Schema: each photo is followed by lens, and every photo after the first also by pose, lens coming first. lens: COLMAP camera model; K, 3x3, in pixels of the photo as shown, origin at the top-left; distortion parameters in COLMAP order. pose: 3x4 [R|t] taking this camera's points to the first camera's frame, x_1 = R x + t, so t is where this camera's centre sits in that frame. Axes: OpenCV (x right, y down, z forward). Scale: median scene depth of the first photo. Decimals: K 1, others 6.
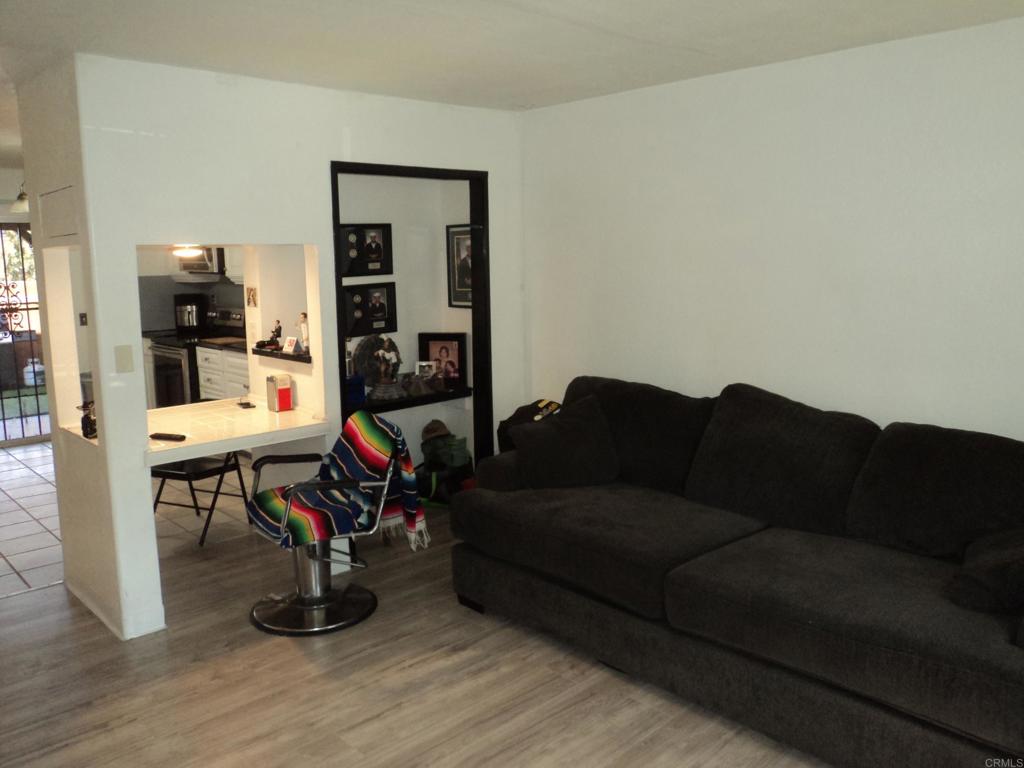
lens RADIAL K [[817.4, 0, 508.8], [0, 817.4, 380.9], [0, 0, 1]] dist [-0.049512, 0.043479]
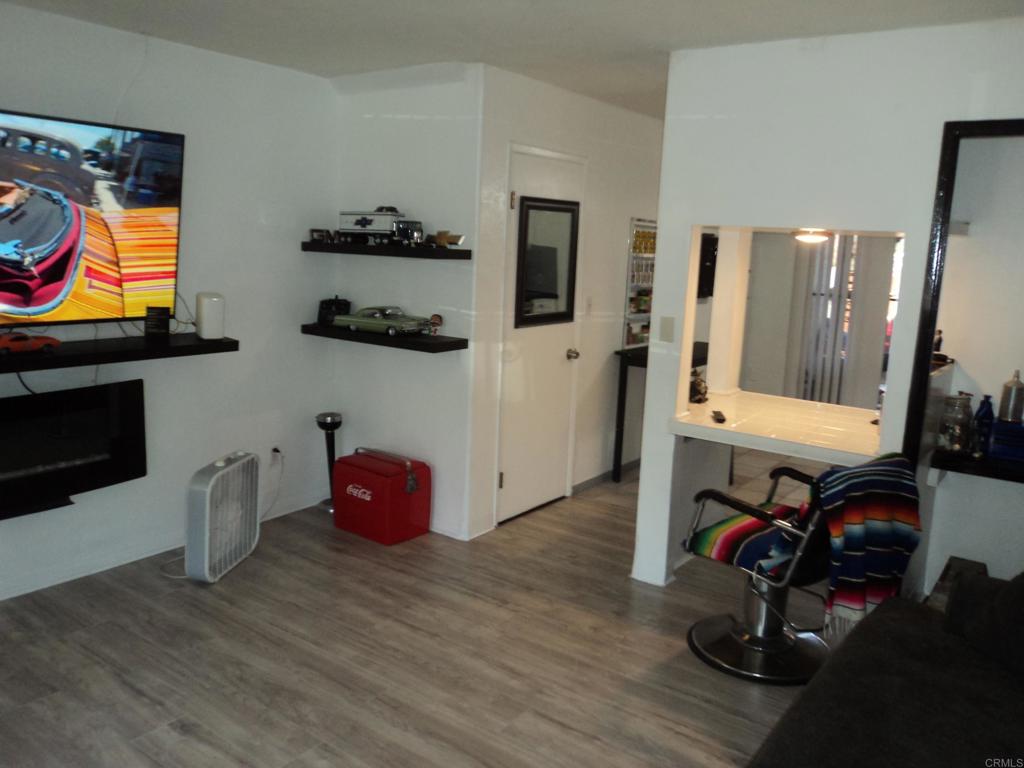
lens RADIAL K [[817.4, 0, 508.8], [0, 817.4, 380.9], [0, 0, 1]] dist [-0.049512, 0.043479]
pose [[0.175858, 0.192874, -0.965336, 0.595269], [-0.192482, 0.968427, 0.158427, -0.099427], [0.965414, 0.157950, 0.207430, 0.617722]]
